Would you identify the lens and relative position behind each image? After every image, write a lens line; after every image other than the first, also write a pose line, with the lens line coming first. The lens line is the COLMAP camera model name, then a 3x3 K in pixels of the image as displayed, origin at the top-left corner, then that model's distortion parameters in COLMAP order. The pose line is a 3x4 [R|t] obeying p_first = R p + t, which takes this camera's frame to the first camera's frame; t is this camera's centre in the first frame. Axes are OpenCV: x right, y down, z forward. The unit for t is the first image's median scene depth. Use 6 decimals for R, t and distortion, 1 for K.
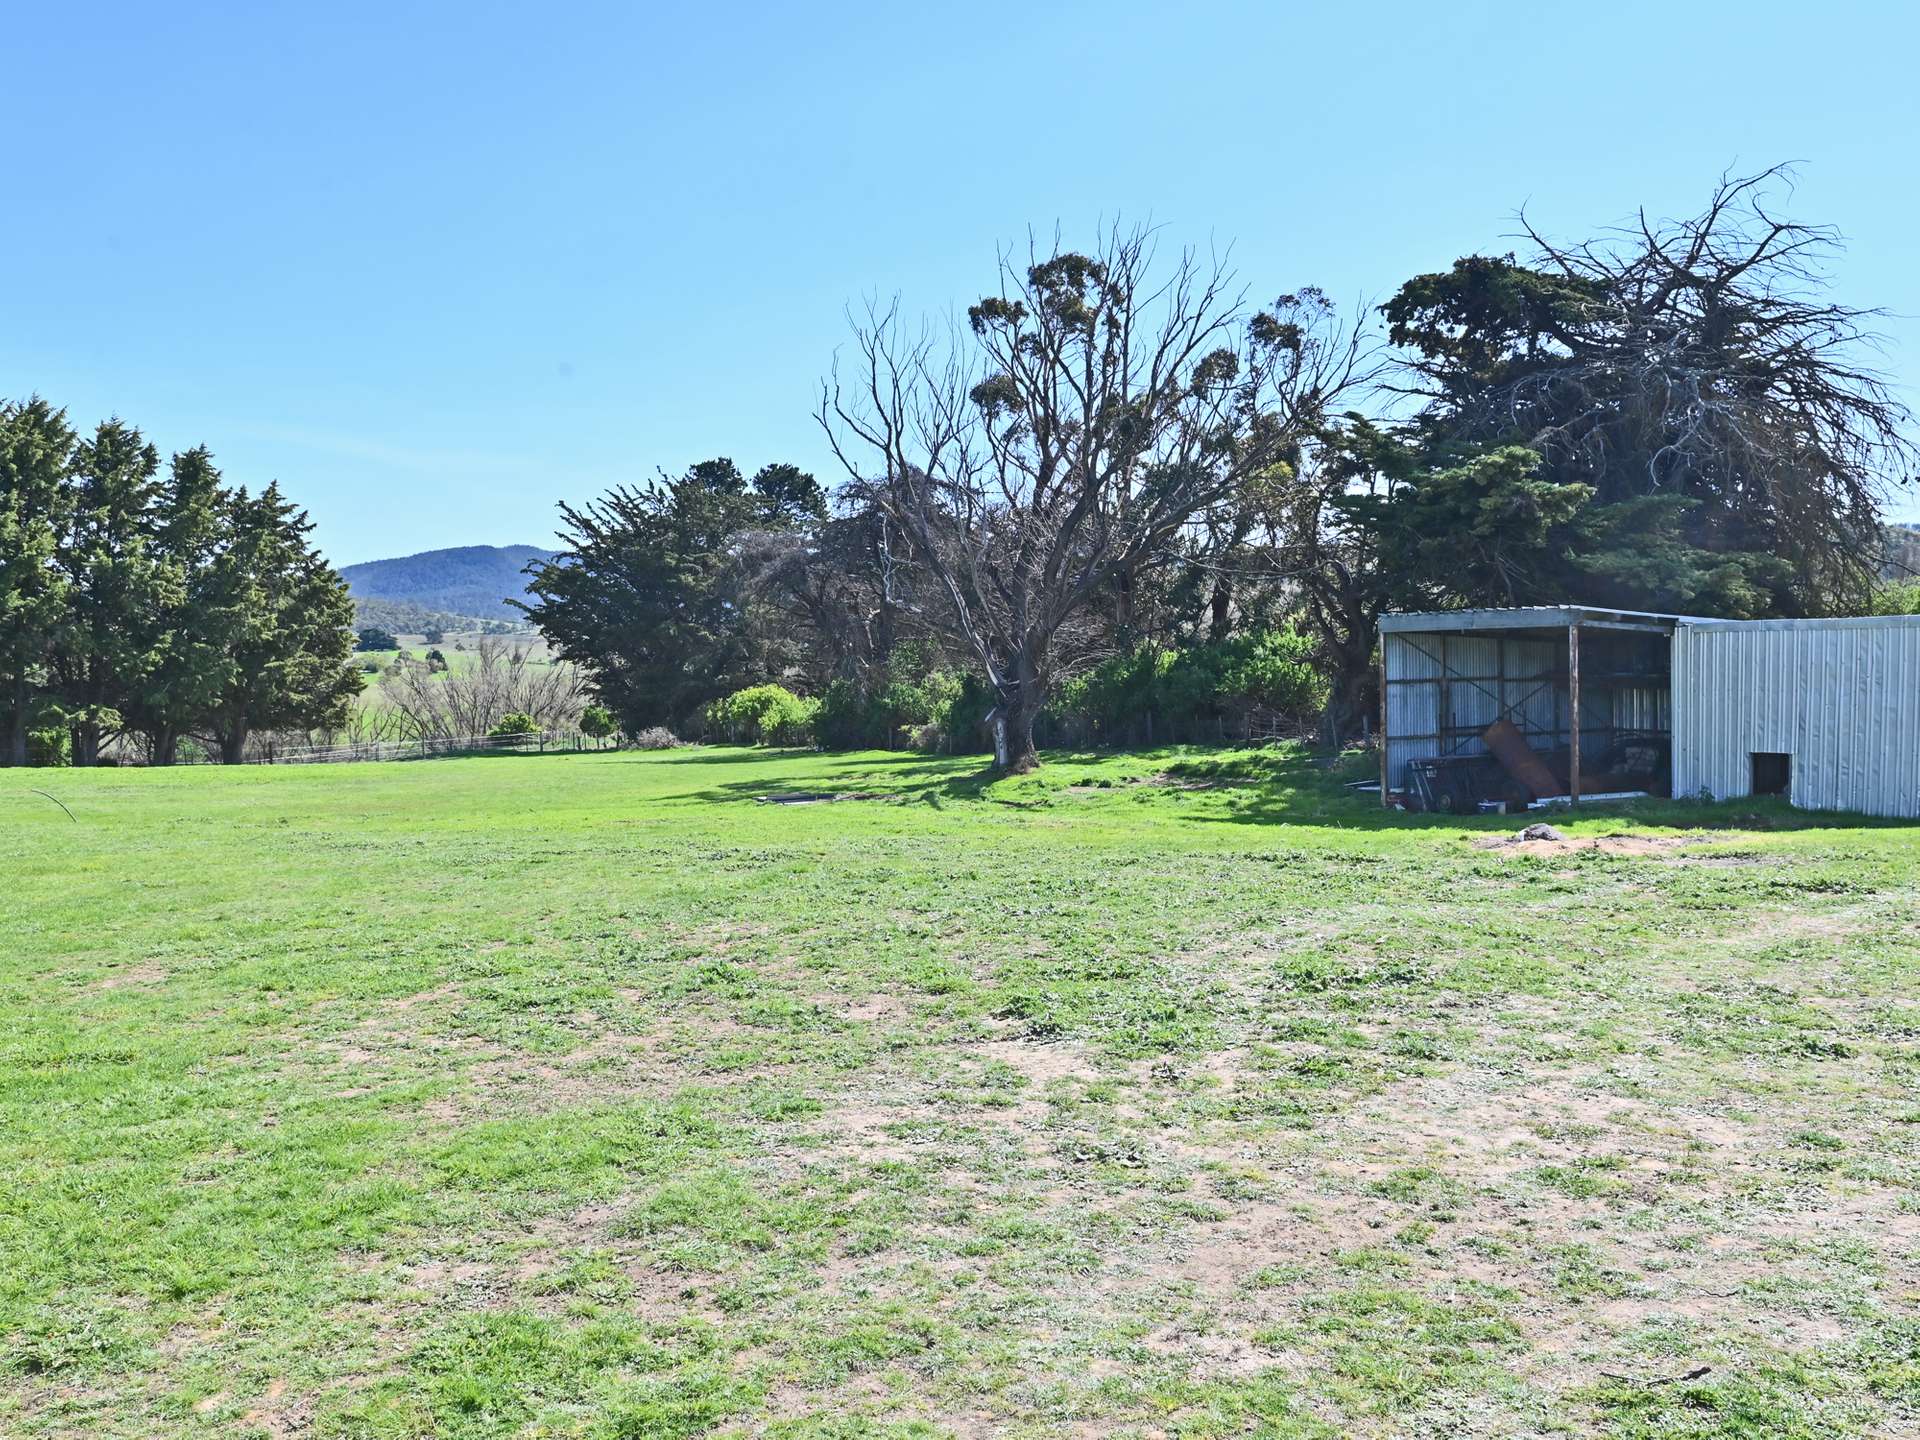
lens RADIAL K [[1486.3, 0, 954.7], [0, 1486.3, 730.8], [0, 0, 1]] dist [-0.006636, -0.004698]
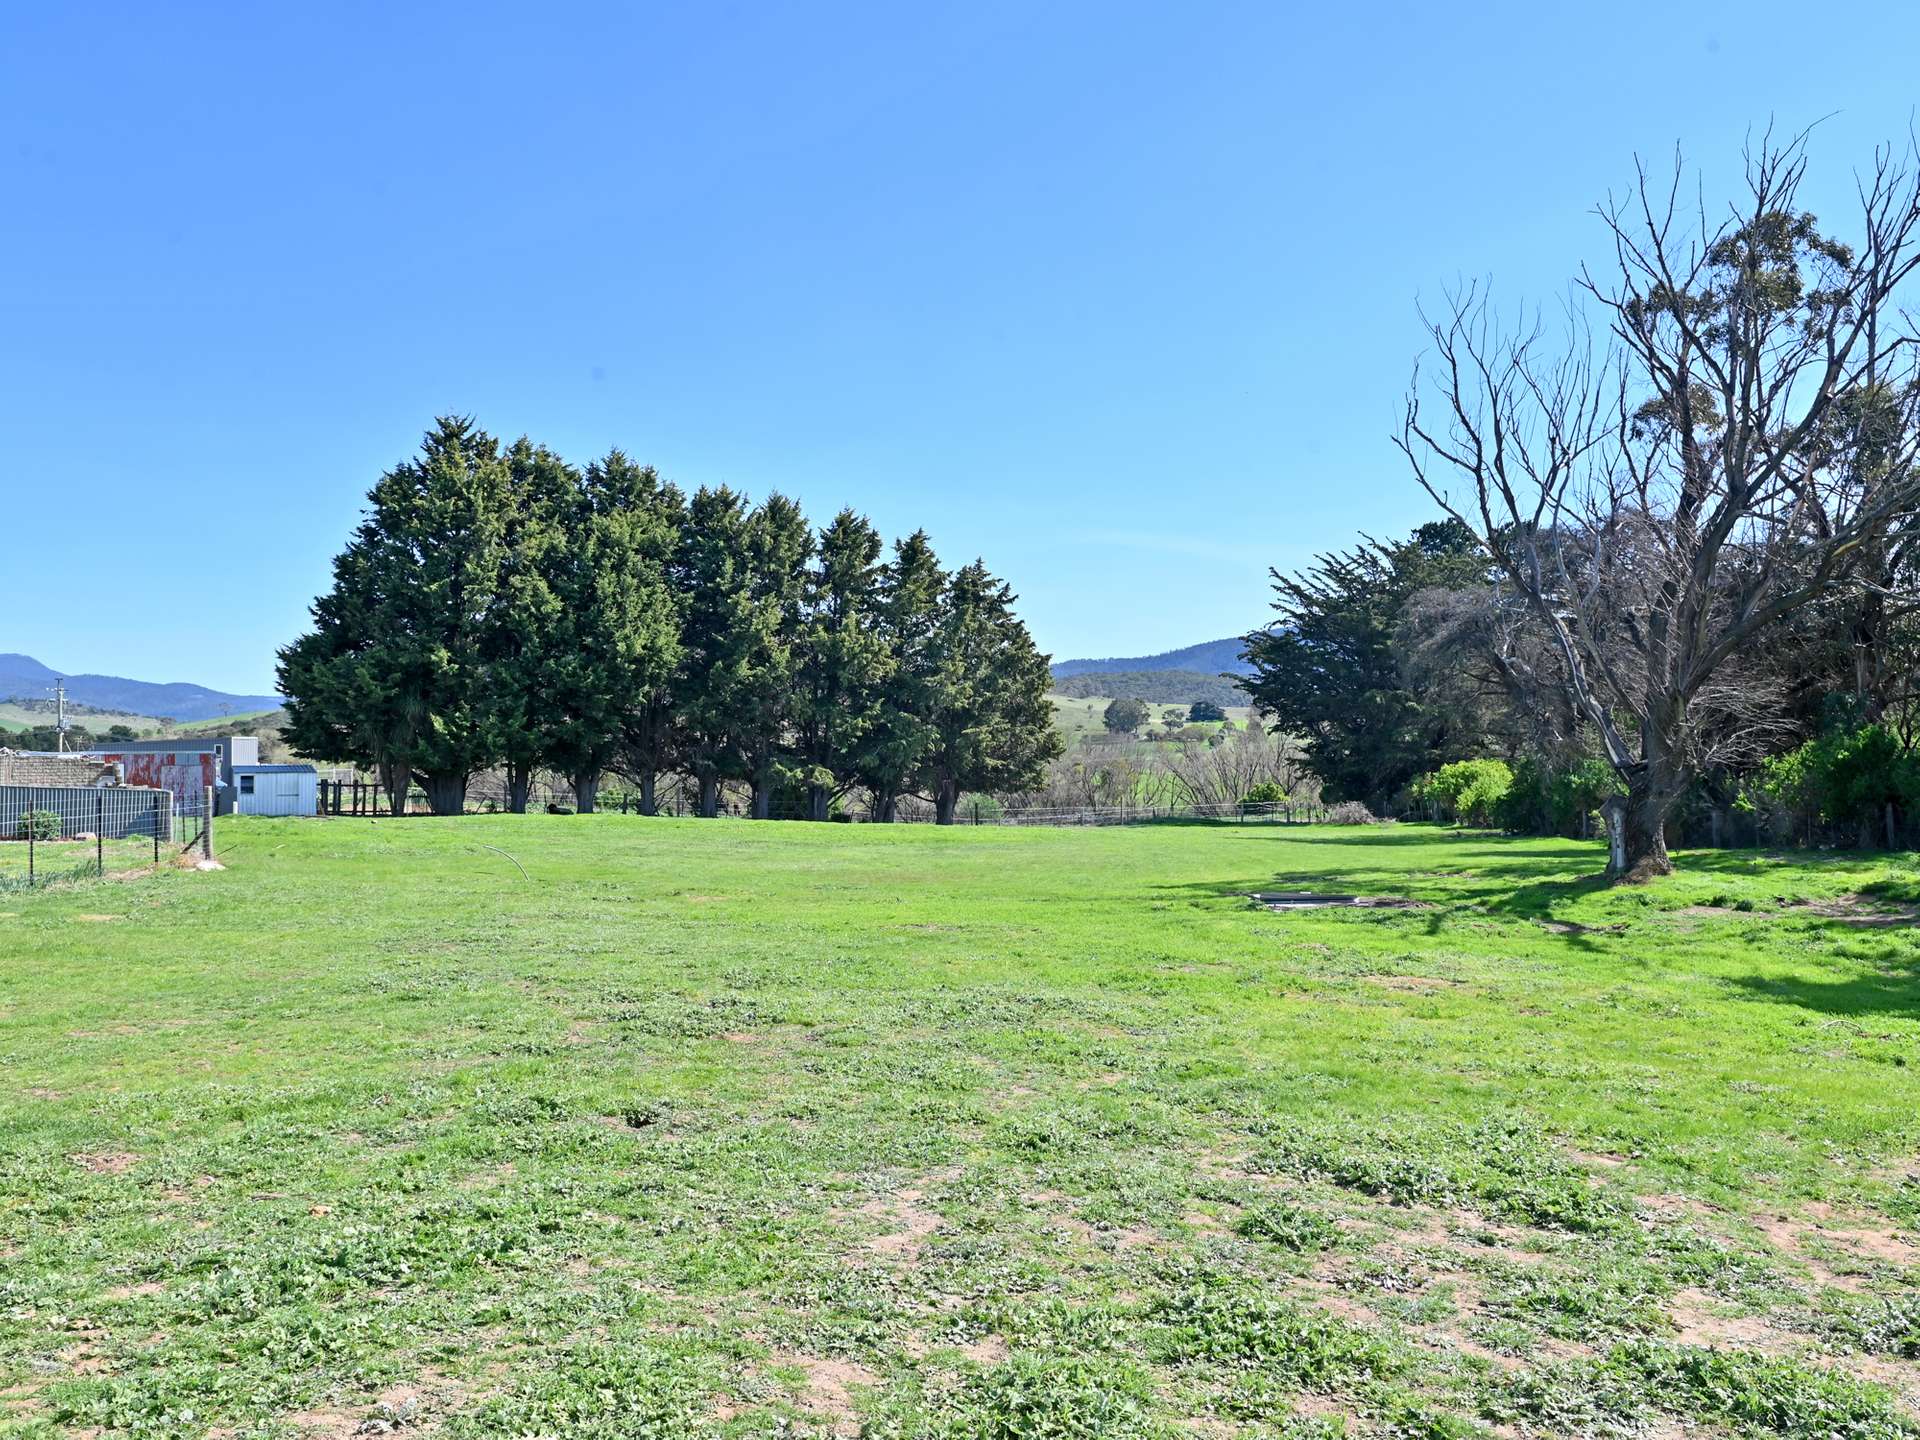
lens RADIAL K [[1486.3, 0, 954.7], [0, 1486.3, 730.8], [0, 0, 1]] dist [-0.006636, -0.004698]
pose [[0.881067, 0.010181, -0.472882, 0.031753], [-0.032643, 0.998693, -0.039318, -0.002429], [0.471864, 0.050079, 0.880248, 0.057473]]
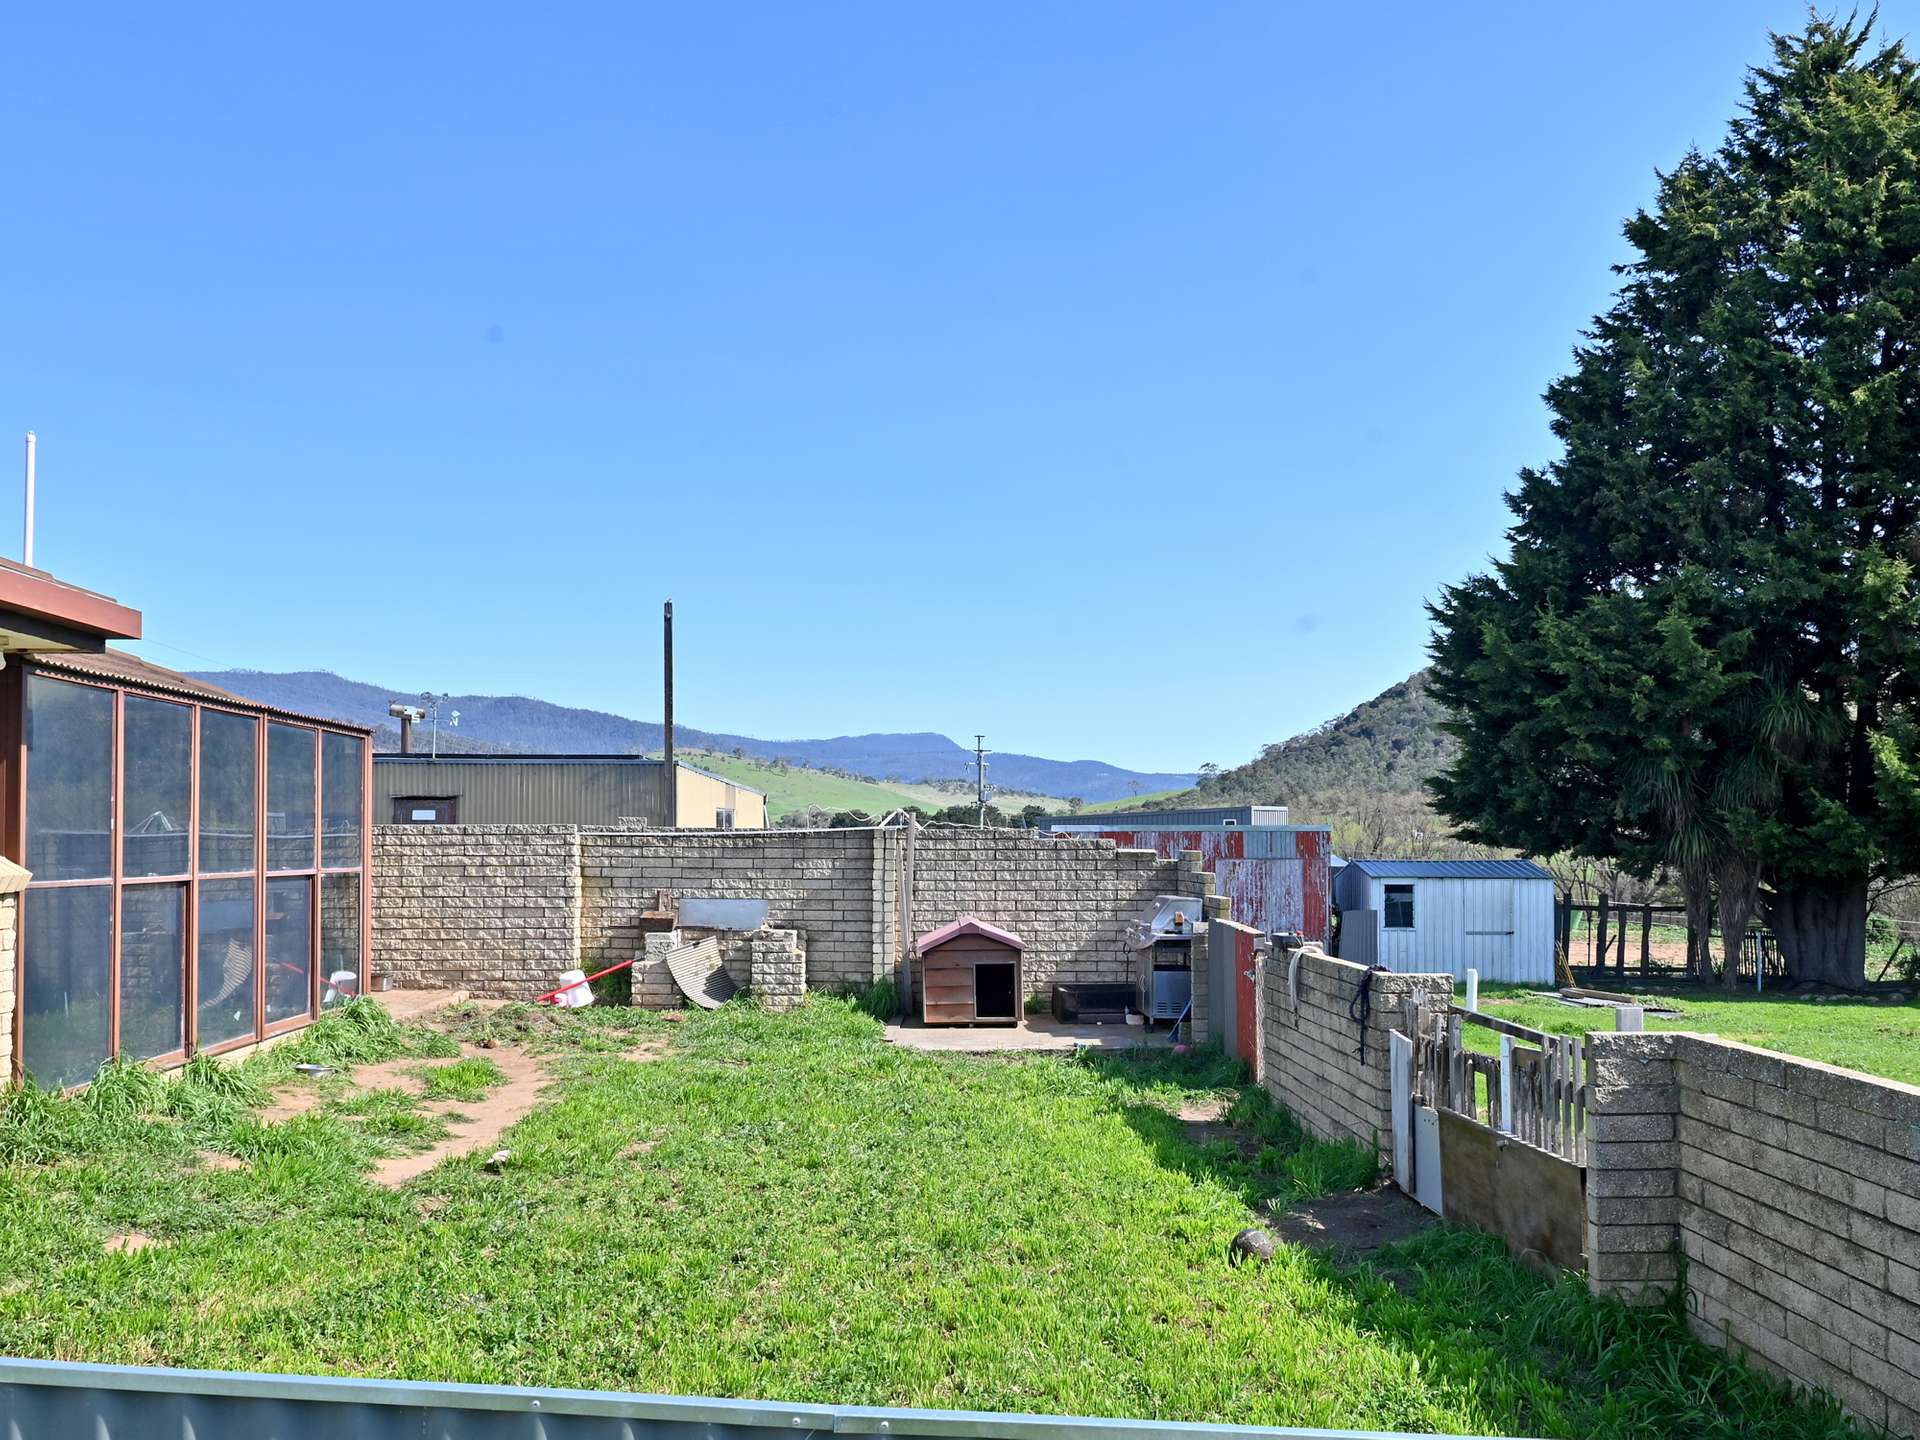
lens RADIAL K [[1486.3, 0, 954.7], [0, 1486.3, 730.8], [0, 0, 1]] dist [-0.006636, -0.004698]
pose [[0.505217, -0.044409, -0.861849, -0.395071], [-0.042446, 0.996188, -0.076213, -0.002091], [0.861948, 0.075086, 0.501406, 0.297138]]
